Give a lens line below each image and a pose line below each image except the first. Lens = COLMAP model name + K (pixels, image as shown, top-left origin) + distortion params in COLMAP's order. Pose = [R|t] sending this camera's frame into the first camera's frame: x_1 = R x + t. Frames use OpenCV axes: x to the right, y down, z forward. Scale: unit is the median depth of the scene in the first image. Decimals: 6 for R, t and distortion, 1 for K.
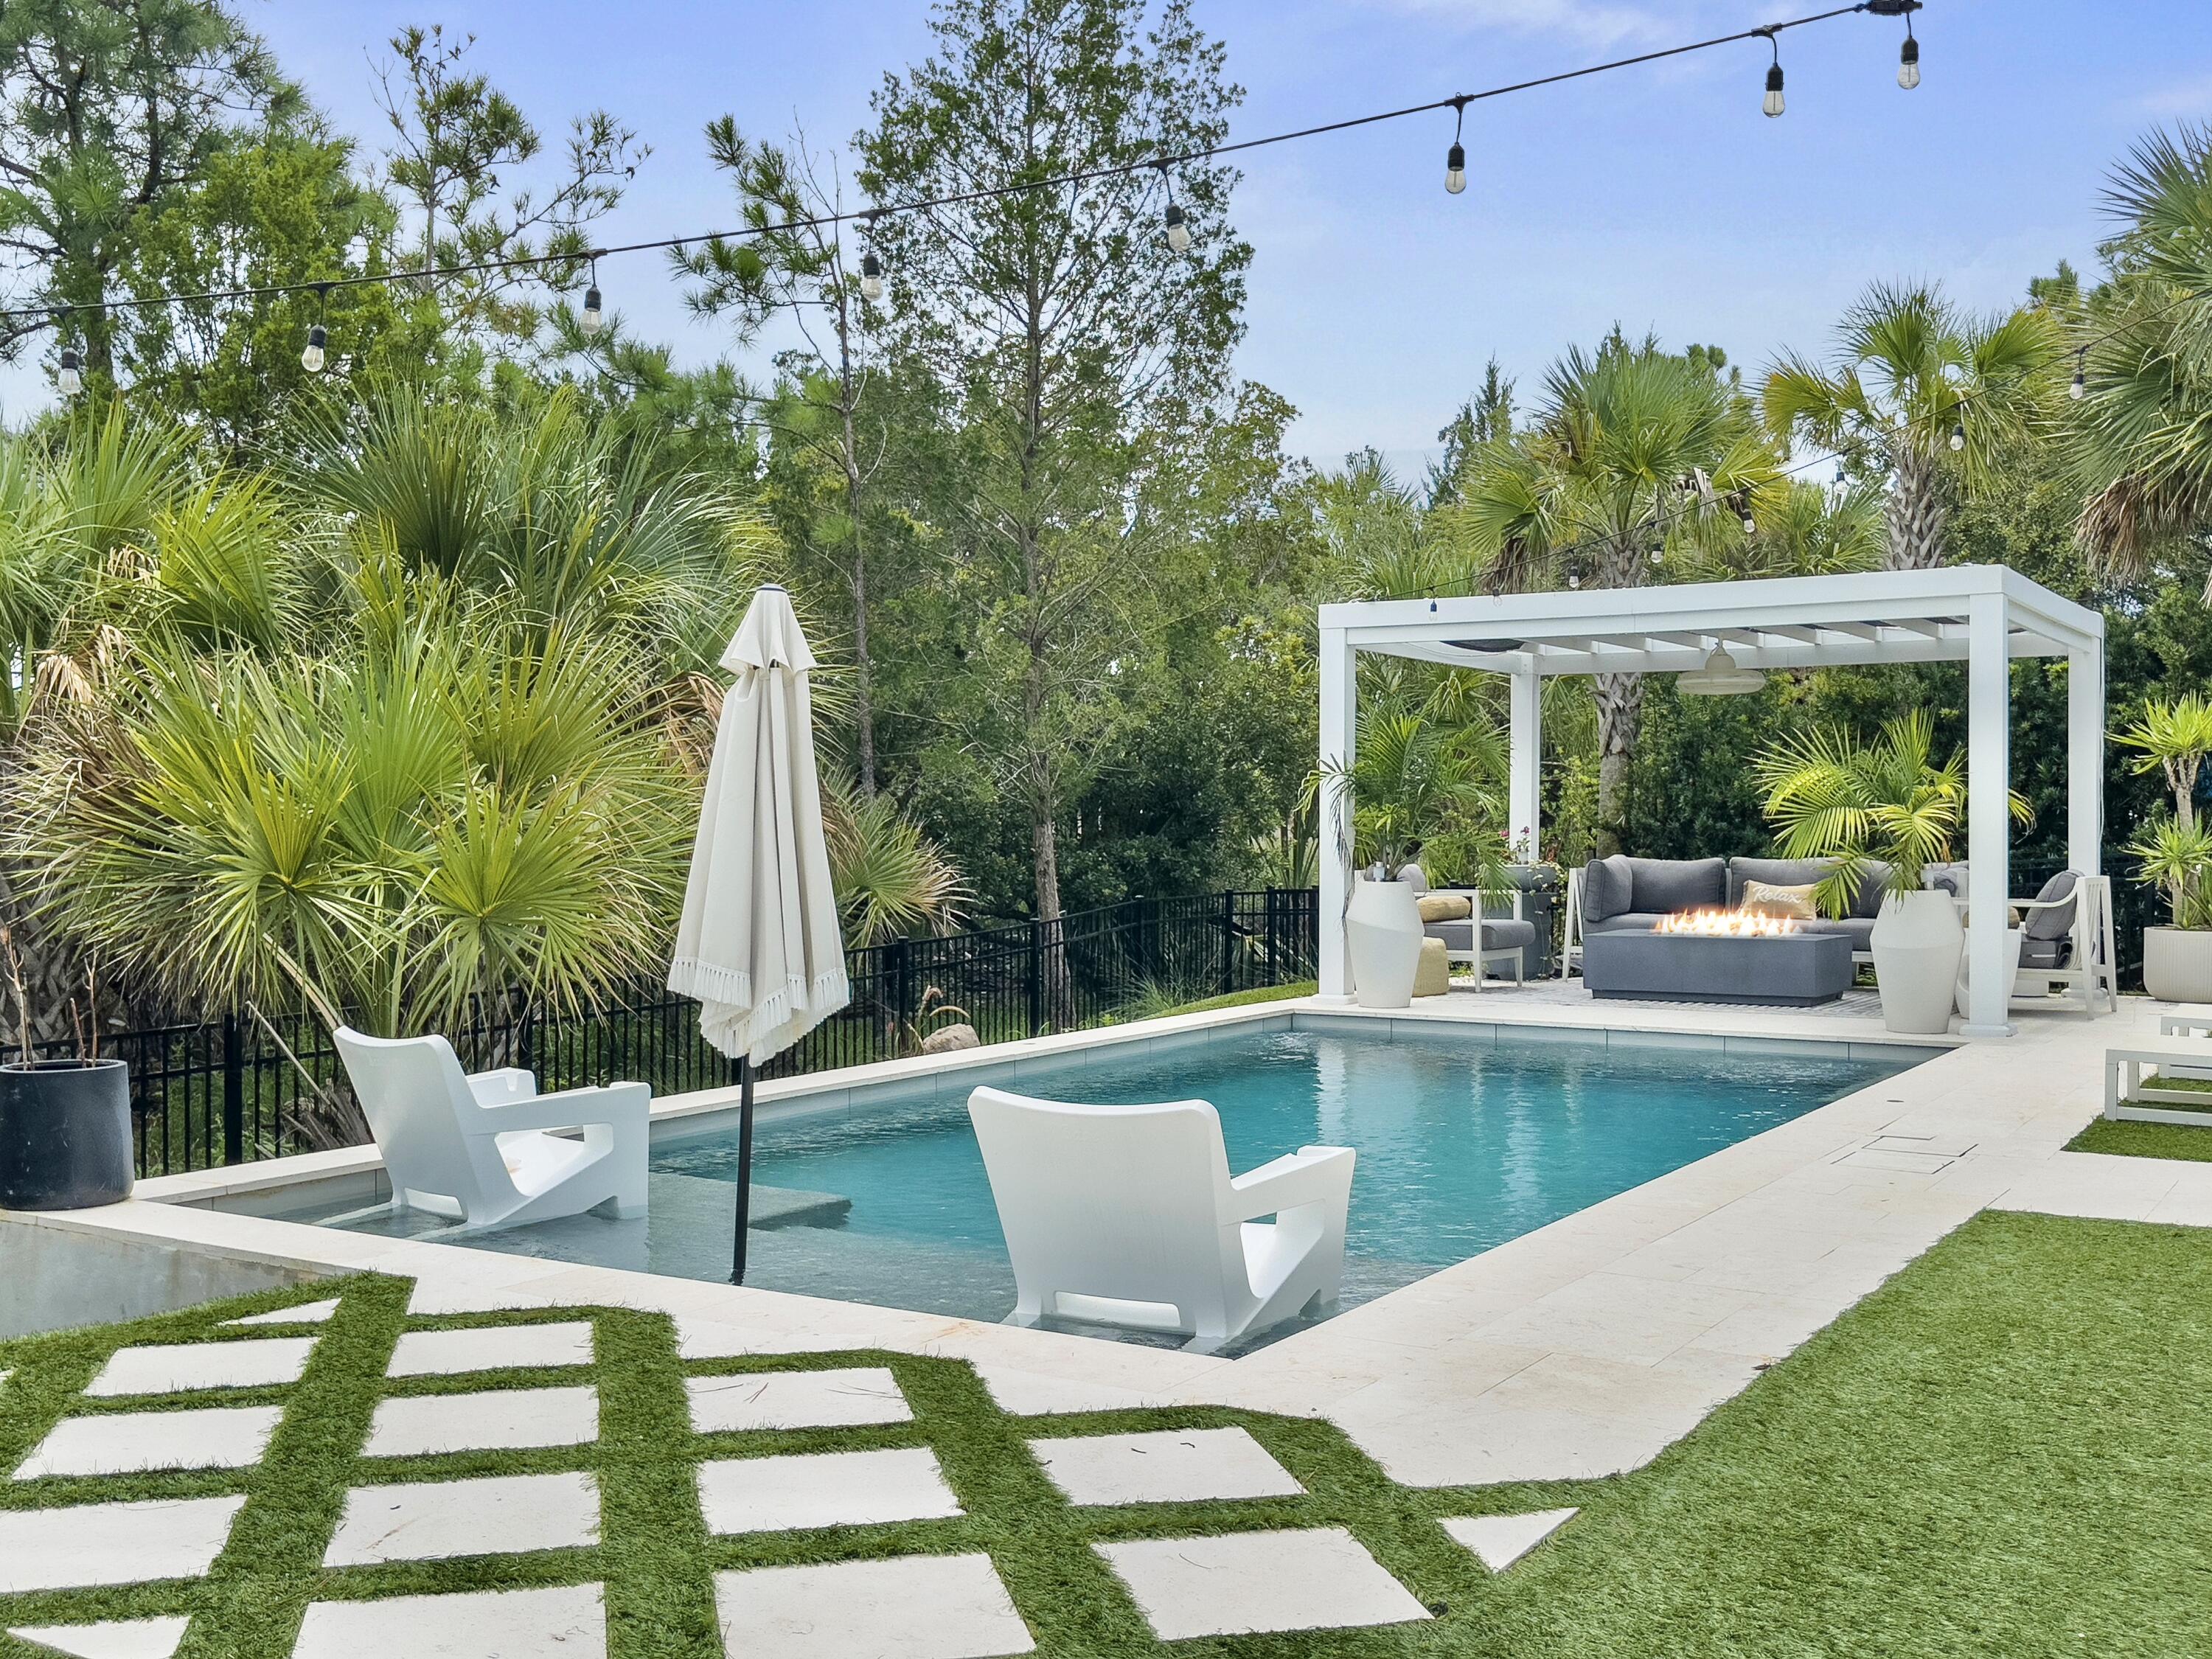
lens RADIAL K [[2262.5, 0, 1104.7], [0, 2262.5, 830.9], [0, 0, 1]] dist [0.012933, 0.000000]
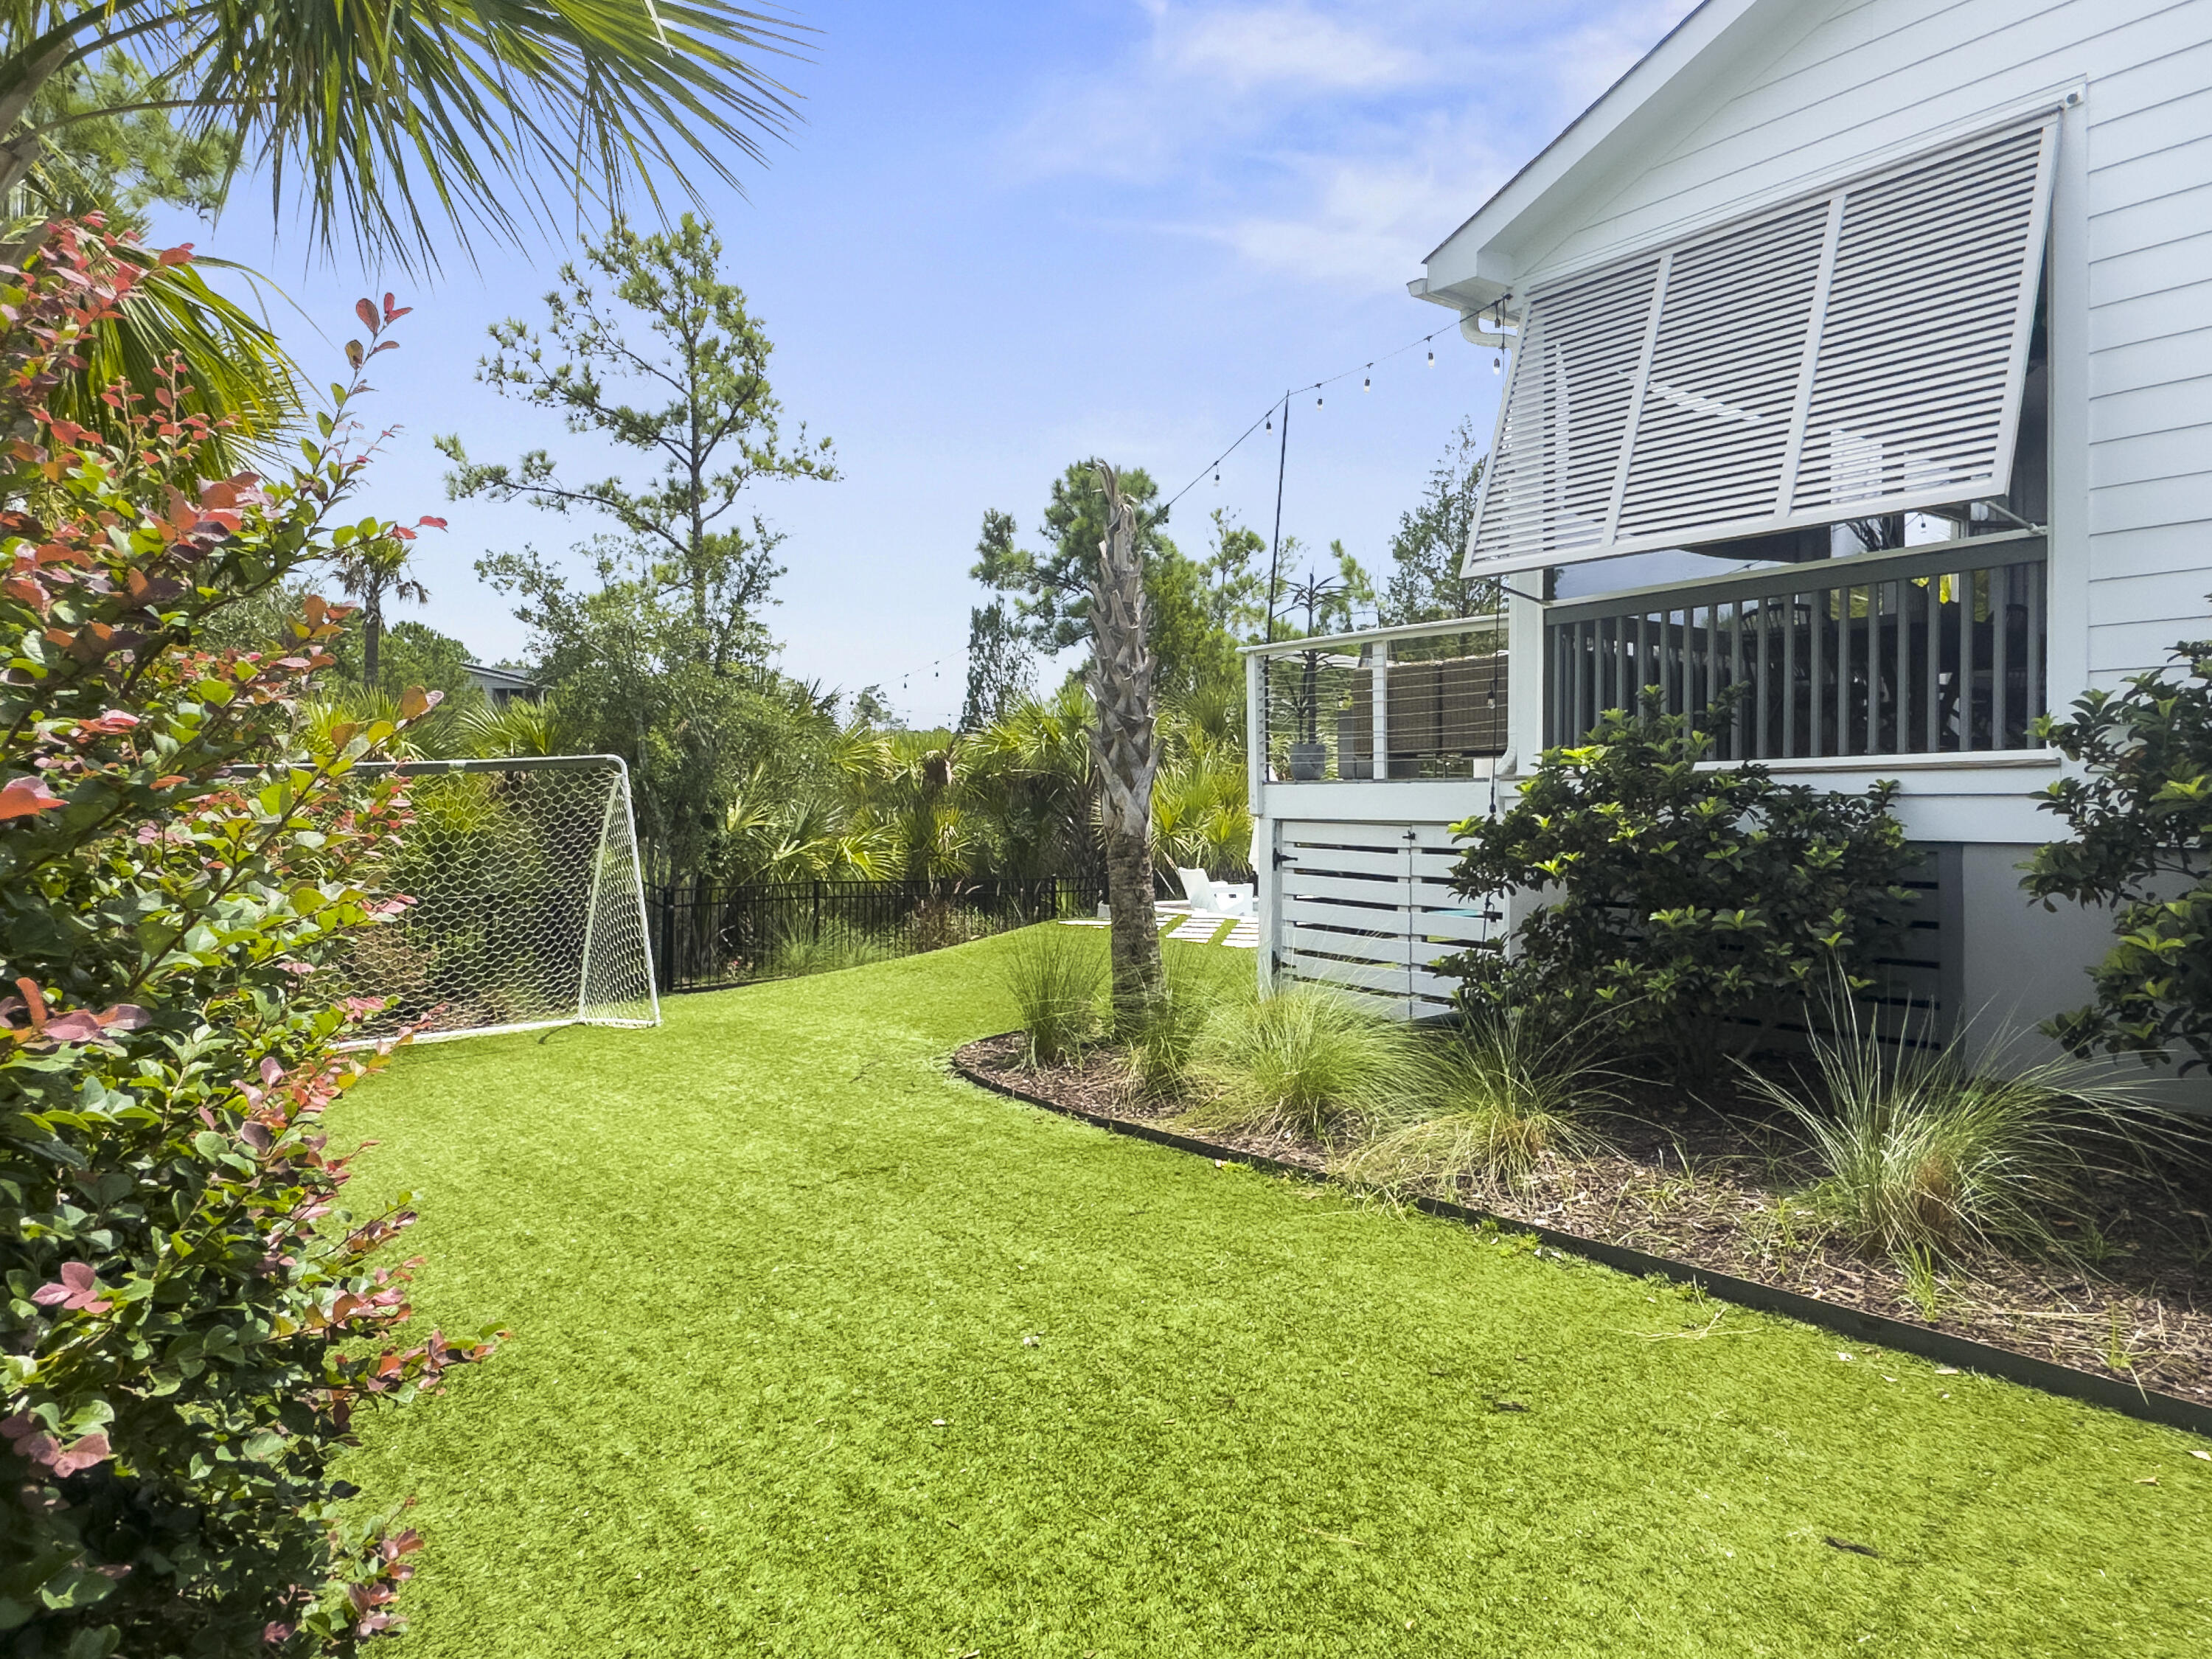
lens RADIAL K [[1360.7, 0, 1106.7], [0, 1360.7, 822.6], [0, 0, 1]] dist [0.000228, 0.000001]
pose [[0.924019, 0.010240, -0.382210, 0.177057], [-0.010531, 0.999944, 0.001331, 0.001911], [0.382202, 0.002796, 0.924075, -0.488402]]
